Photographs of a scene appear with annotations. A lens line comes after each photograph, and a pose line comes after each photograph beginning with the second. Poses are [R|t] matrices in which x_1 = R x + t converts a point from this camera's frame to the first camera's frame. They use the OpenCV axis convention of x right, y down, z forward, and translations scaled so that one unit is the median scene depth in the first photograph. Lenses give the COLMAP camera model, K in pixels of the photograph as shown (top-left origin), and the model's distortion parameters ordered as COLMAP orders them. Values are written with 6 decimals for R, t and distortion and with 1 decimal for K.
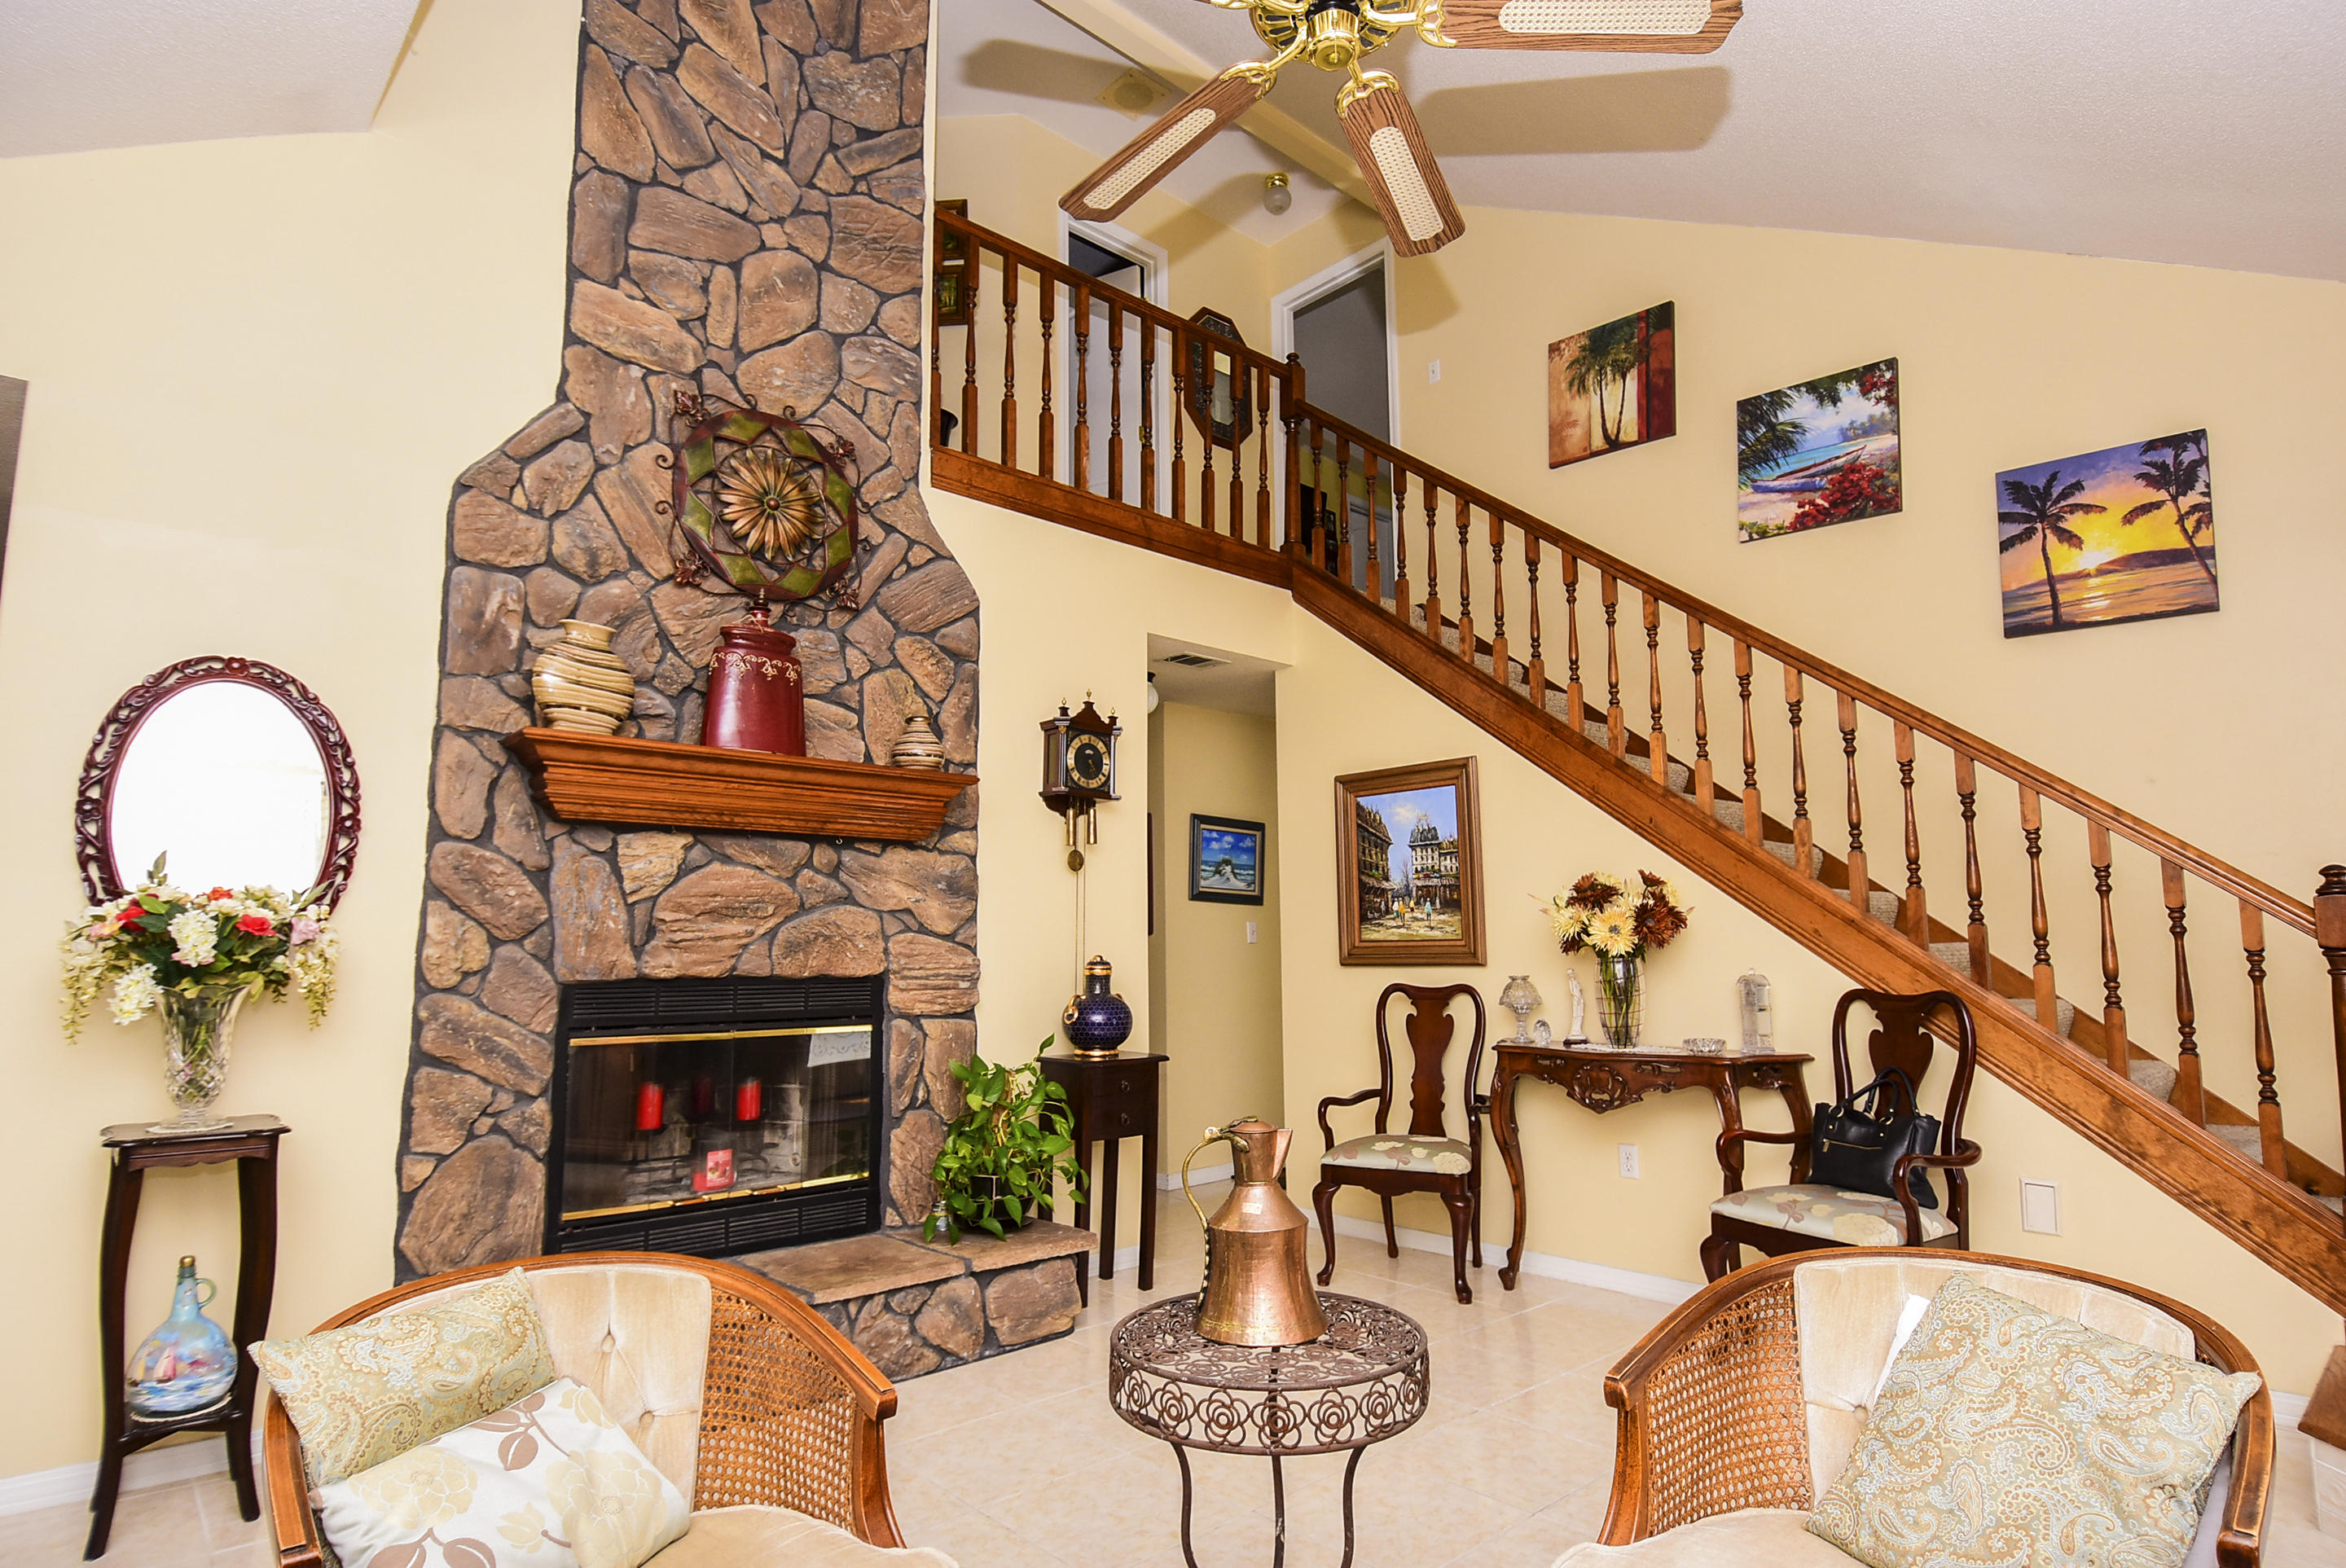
lens RADIAL K [[1225.9, 0, 1173.0], [0, 1225.9, 784.0], [0, 0, 1]] dist [0.031292, 0.000163]
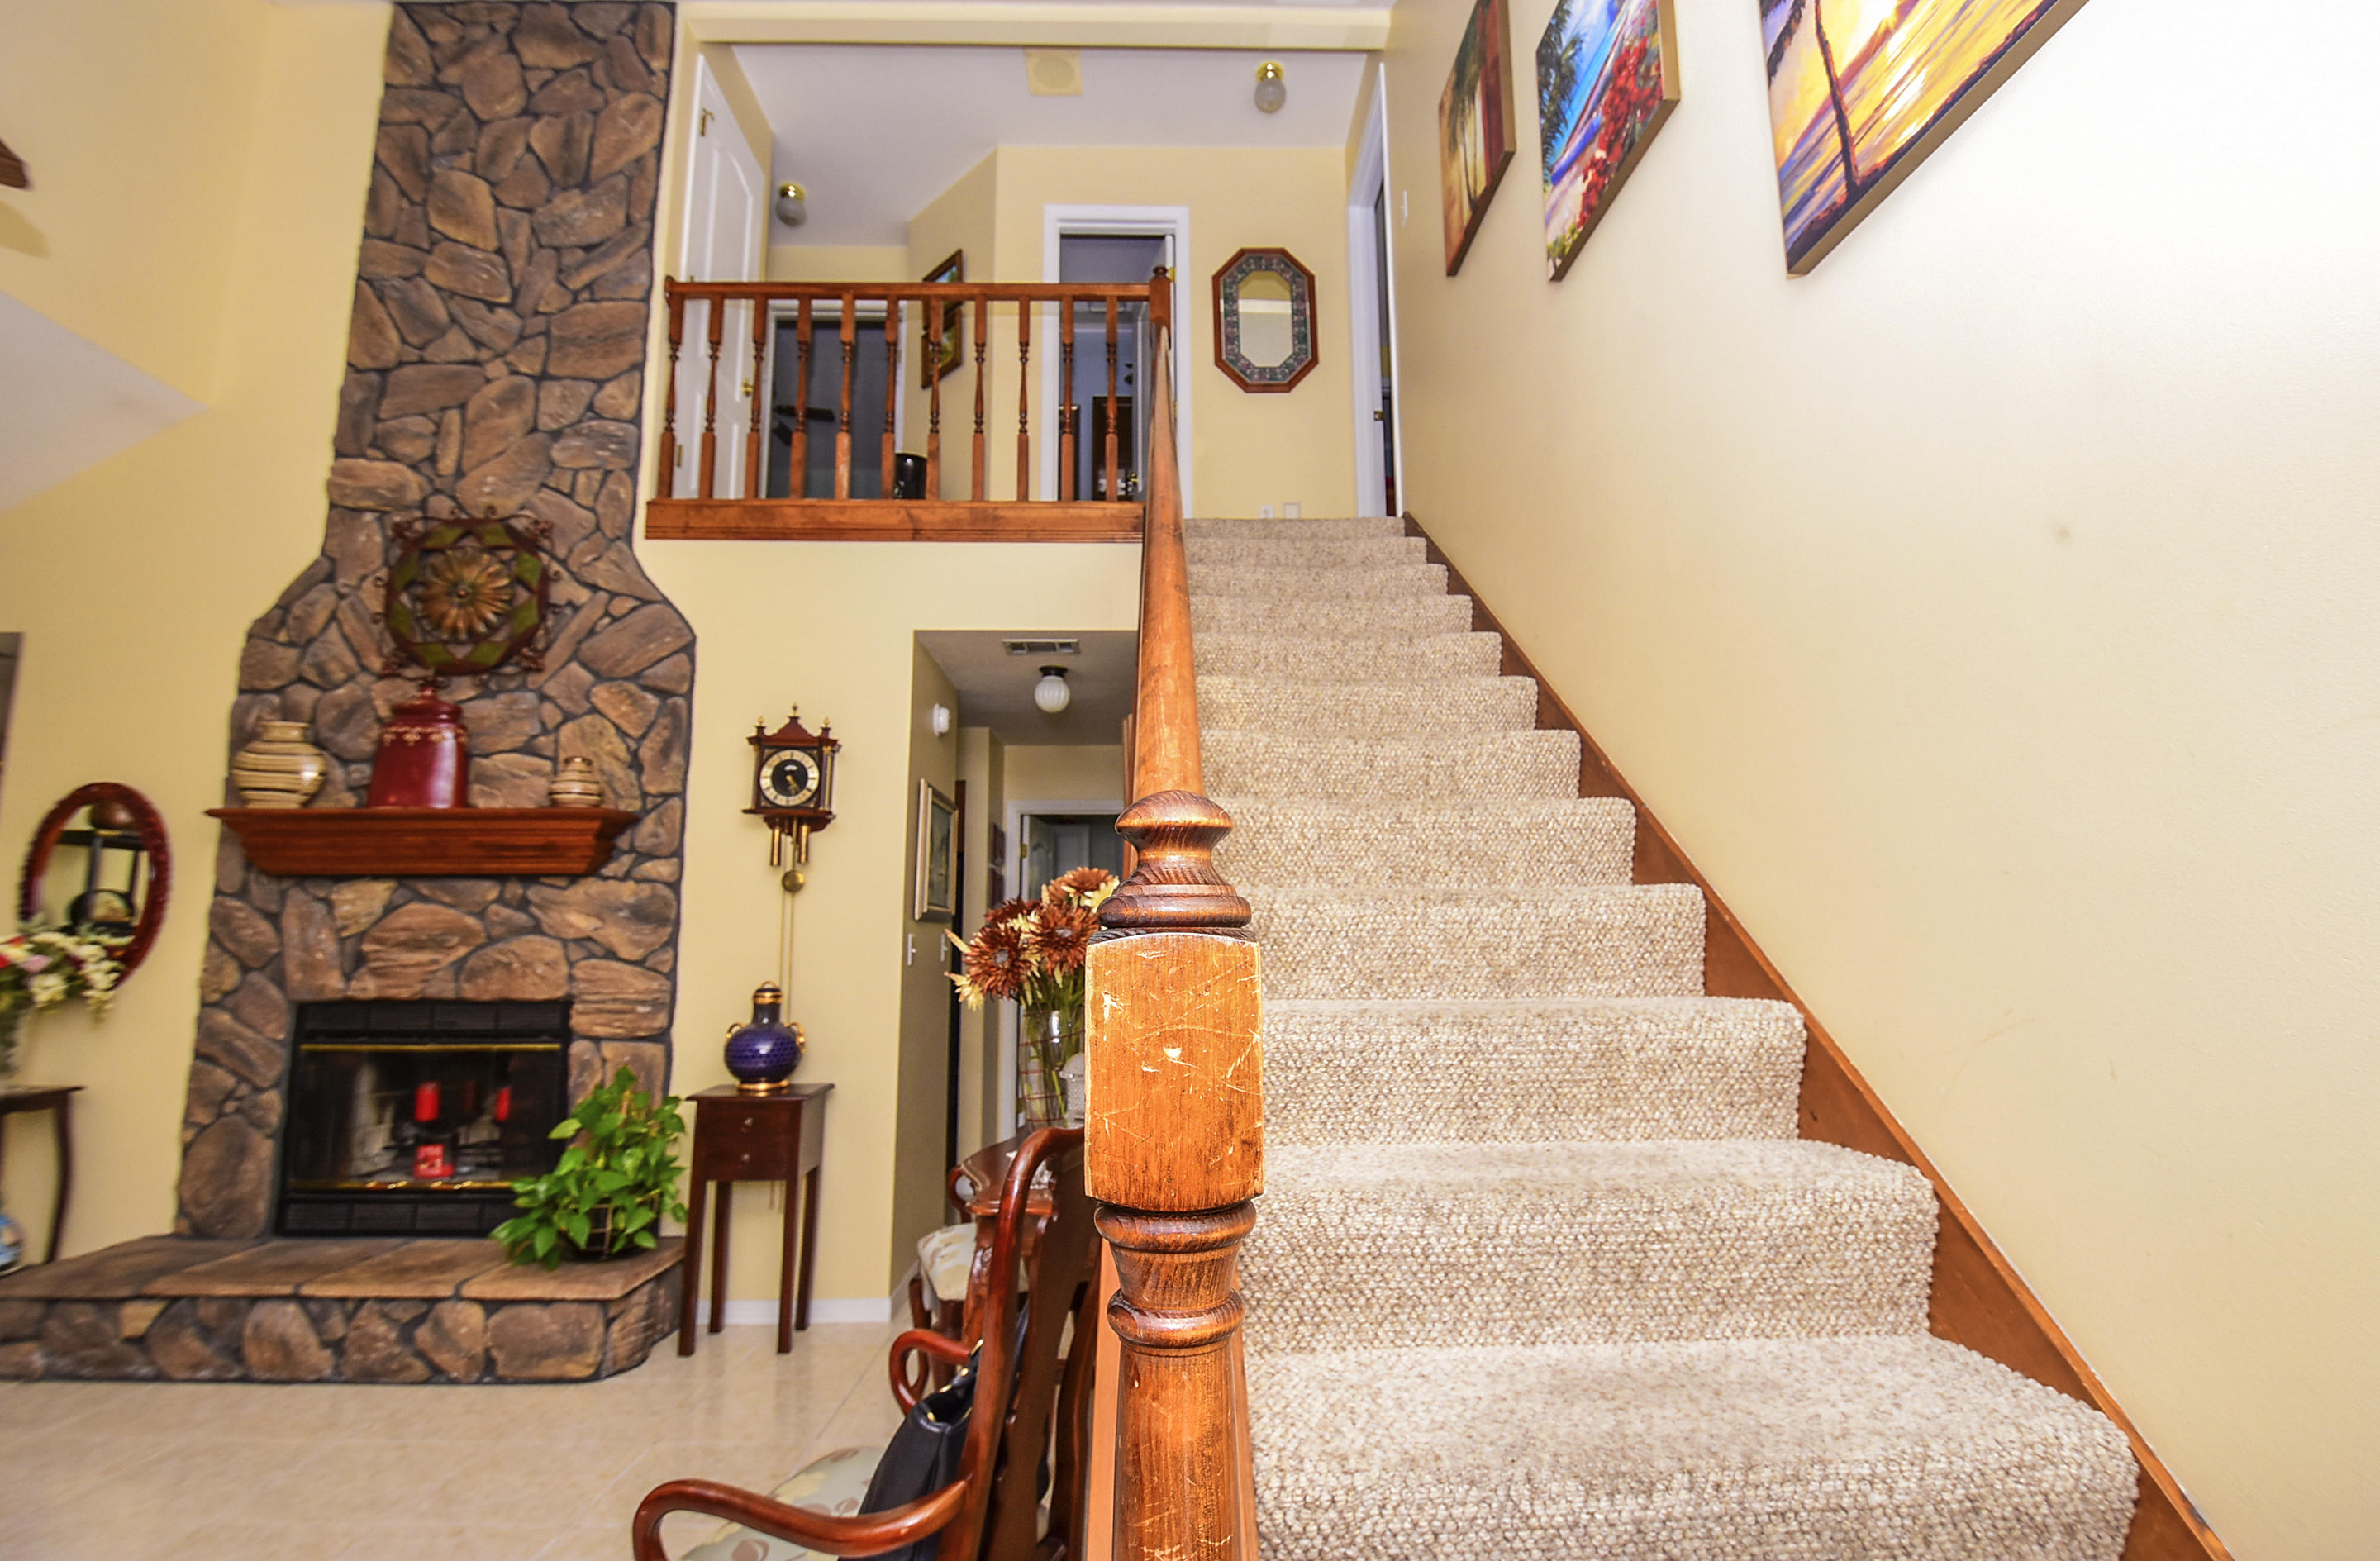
lens RADIAL K [[1088.4, 0, 1190.0], [0, 1088.4, 780.5], [0, 0, 1]] dist [-0.001557, -0.000461]
pose [[0.752957, -0.099445, -0.650512, 0.829365], [0.091175, 0.994747, -0.046535, 0.059611], [0.651723, -0.024272, 0.758069, 0.644705]]
